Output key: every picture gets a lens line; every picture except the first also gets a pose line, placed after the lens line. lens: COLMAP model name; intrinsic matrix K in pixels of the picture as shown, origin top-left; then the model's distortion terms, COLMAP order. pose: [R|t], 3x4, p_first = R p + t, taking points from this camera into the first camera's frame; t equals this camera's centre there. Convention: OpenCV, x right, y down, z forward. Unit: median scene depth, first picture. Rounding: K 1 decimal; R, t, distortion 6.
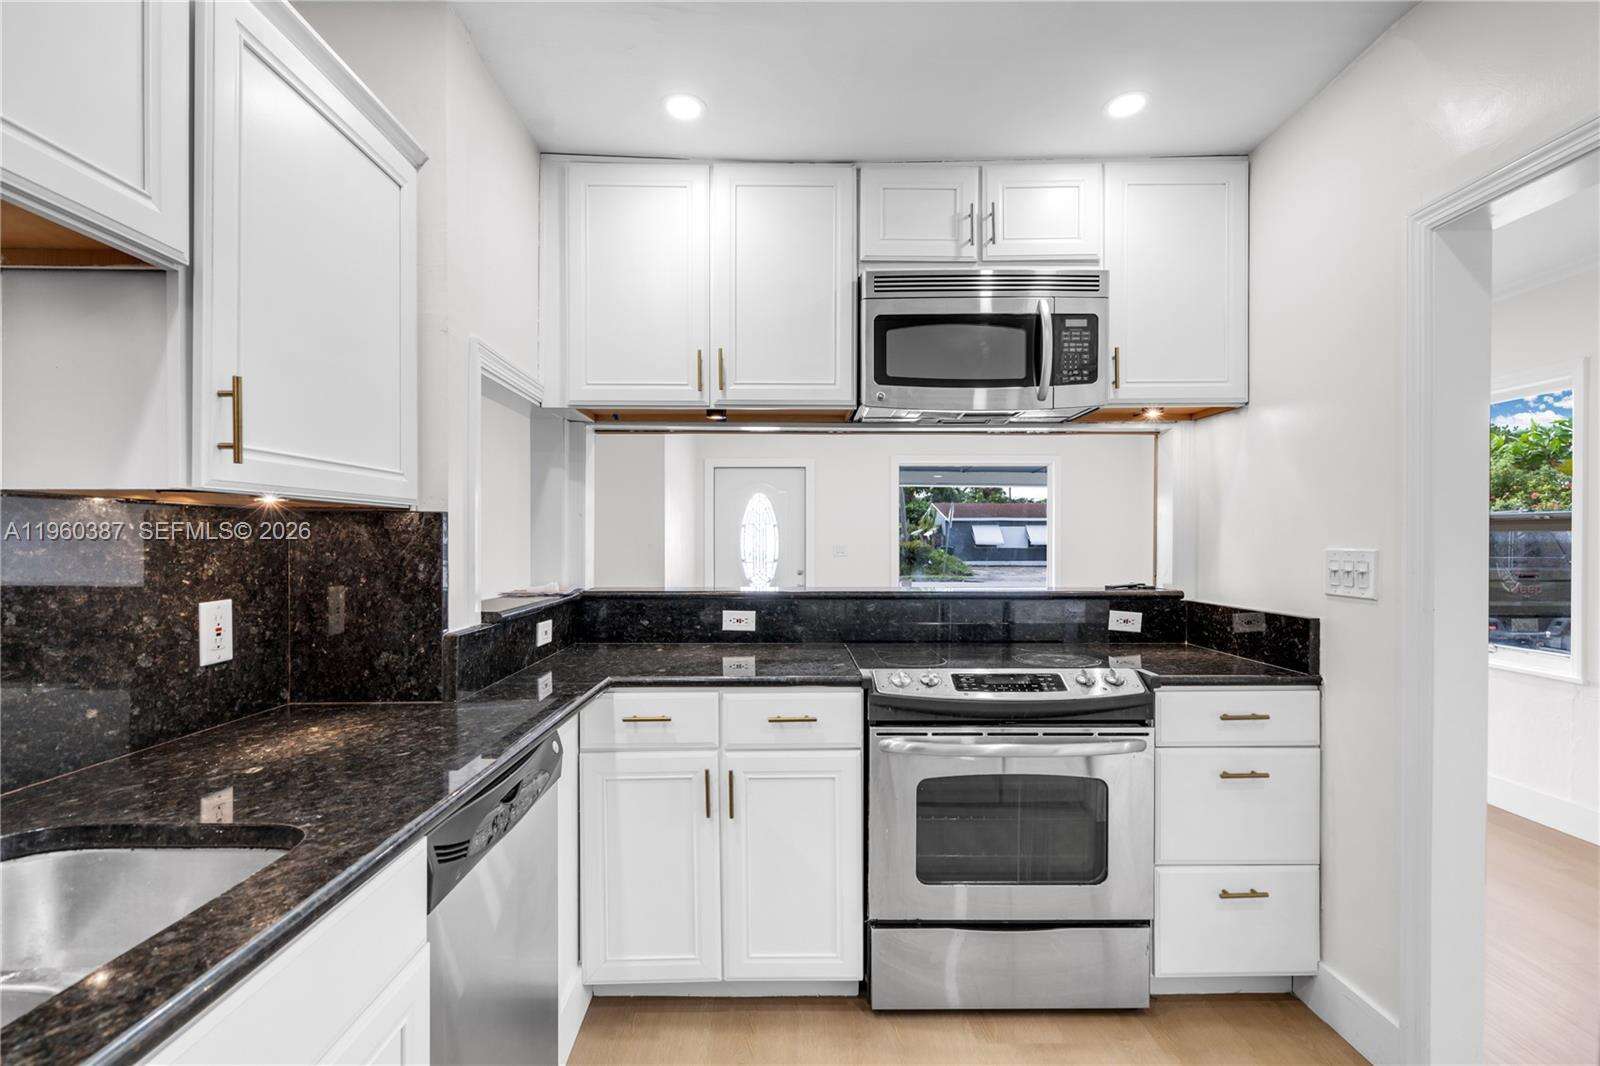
lens RADIAL K [[724.0, 0, 801.5], [0, 724.0, 541.2], [0, 0, 1]] dist [-0.001373, -0.000030]
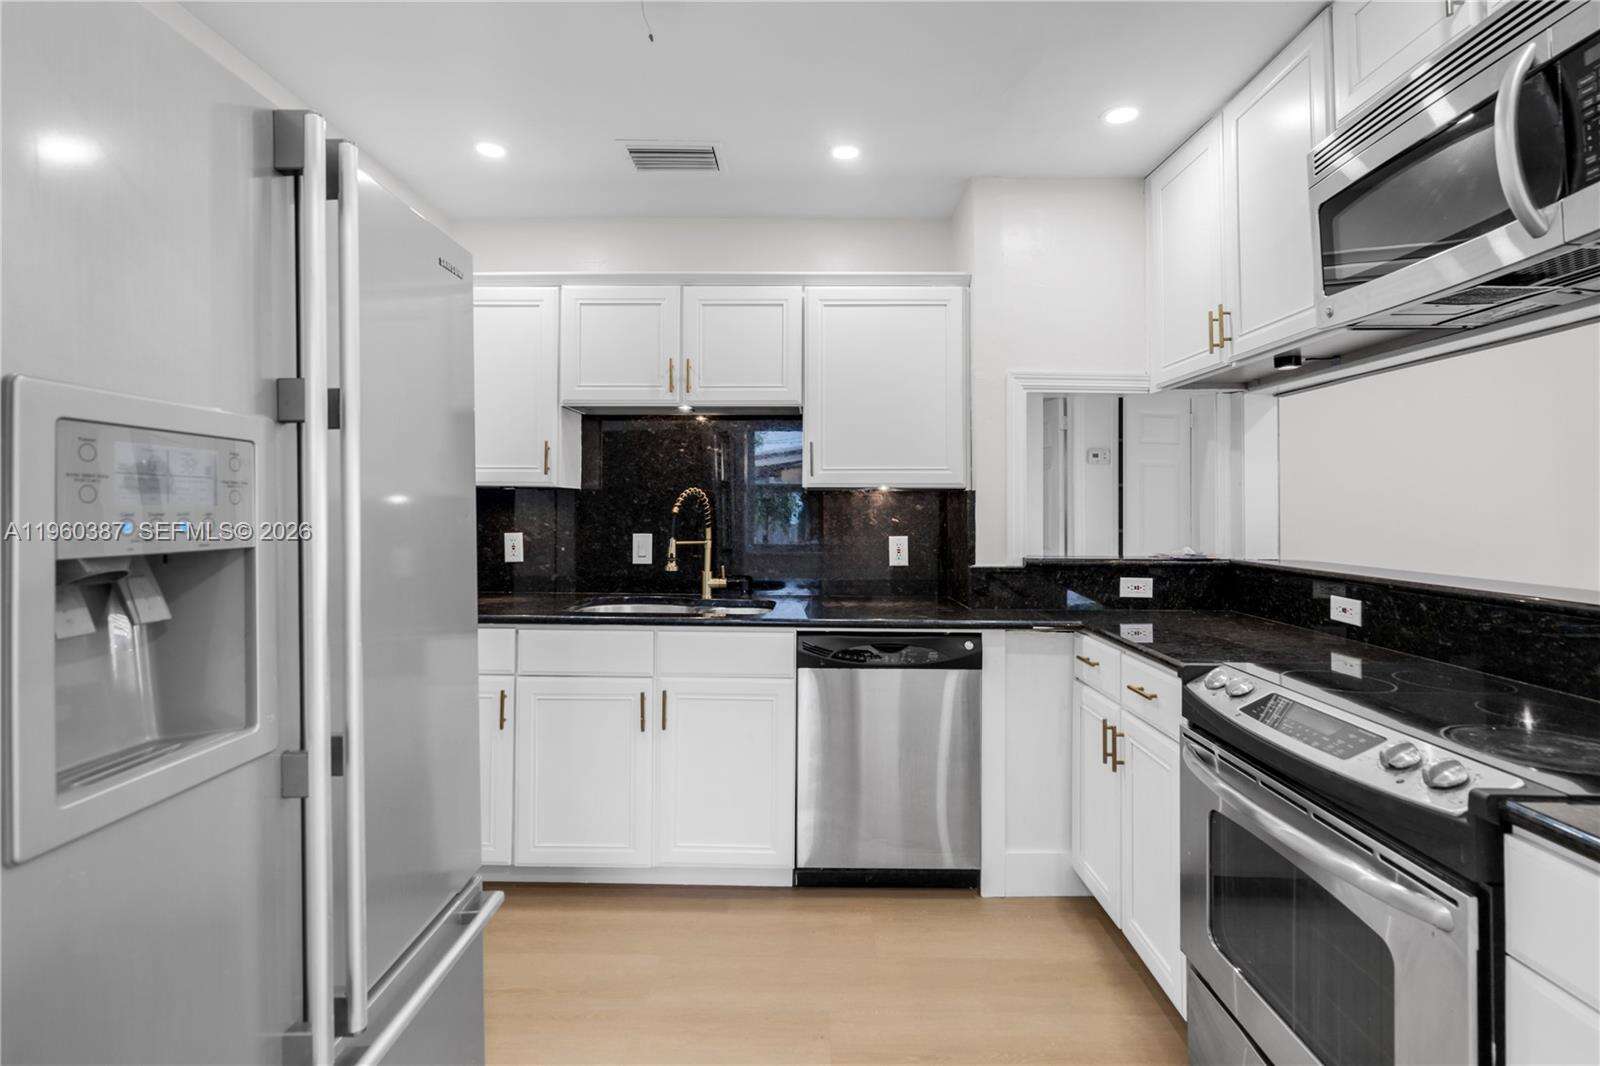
lens RADIAL K [[729.9, 0, 801.3], [0, 729.9, 514.3], [0, 0, 1]] dist [-0.000853, 0.000133]
pose [[-0.021380, 0.010488, -0.999716, 0.959379], [-0.004745, 0.999933, 0.010591, -0.002661], [0.999760, 0.004970, -0.021329, 0.545833]]
